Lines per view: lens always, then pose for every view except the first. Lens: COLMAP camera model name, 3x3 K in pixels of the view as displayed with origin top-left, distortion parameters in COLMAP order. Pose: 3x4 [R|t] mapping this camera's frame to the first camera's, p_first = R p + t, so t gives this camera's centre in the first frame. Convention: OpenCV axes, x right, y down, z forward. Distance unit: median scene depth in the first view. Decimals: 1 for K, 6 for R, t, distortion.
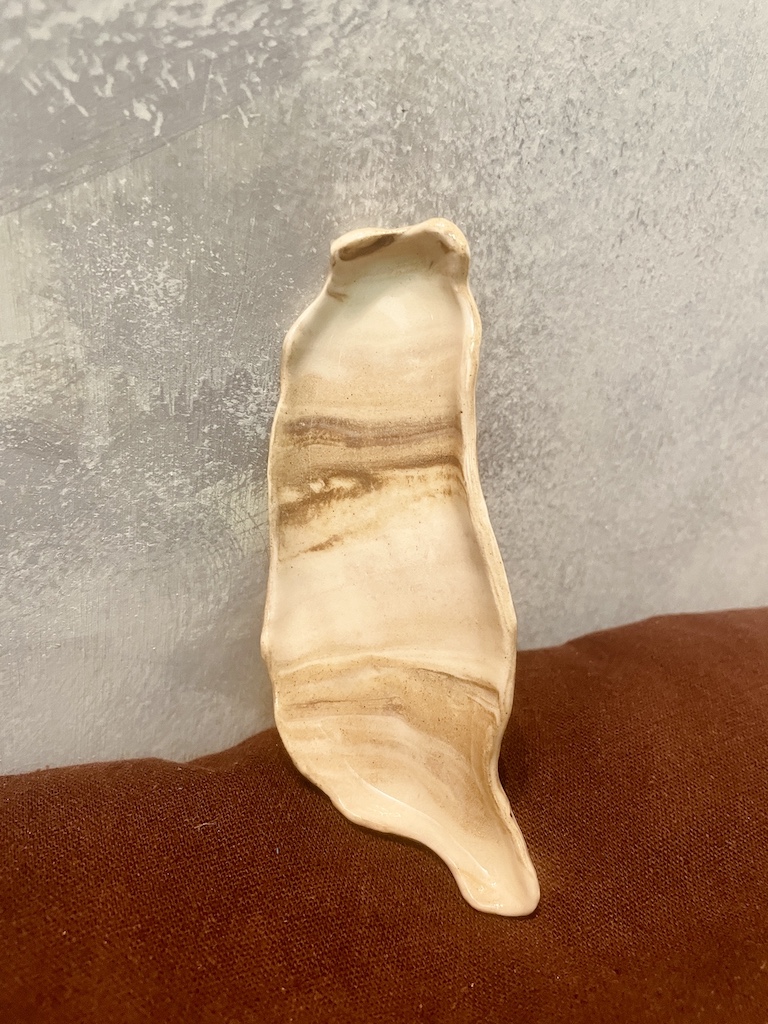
lens RADIAL K [[830.3, 0, 403.0], [0, 830.3, 522.0], [0, 0, 1]] dist [0.056193, -0.107226]
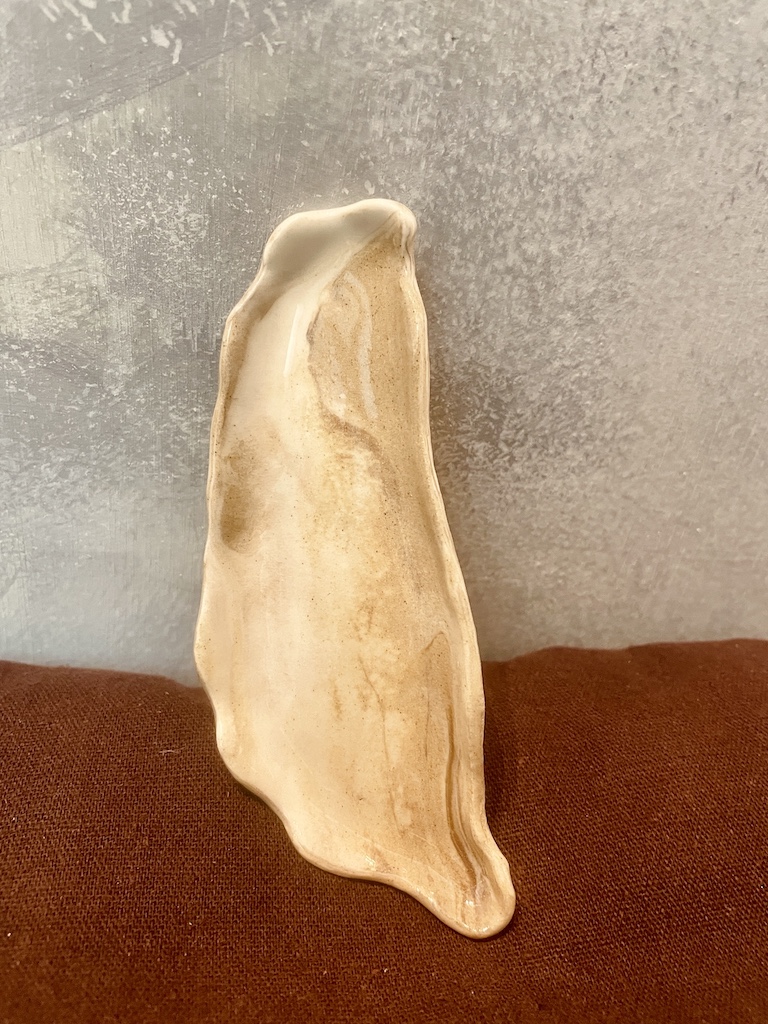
lens RADIAL K [[830.3, 0, 384.3], [0, 830.3, 523.8], [0, 0, 1]] dist [0.056193, -0.107226]
pose [[0.950242, 0.159911, -0.267337, 0.234818], [-0.141865, 0.986175, 0.085636, -0.040813], [0.277335, -0.043449, 0.959790, 0.087472]]
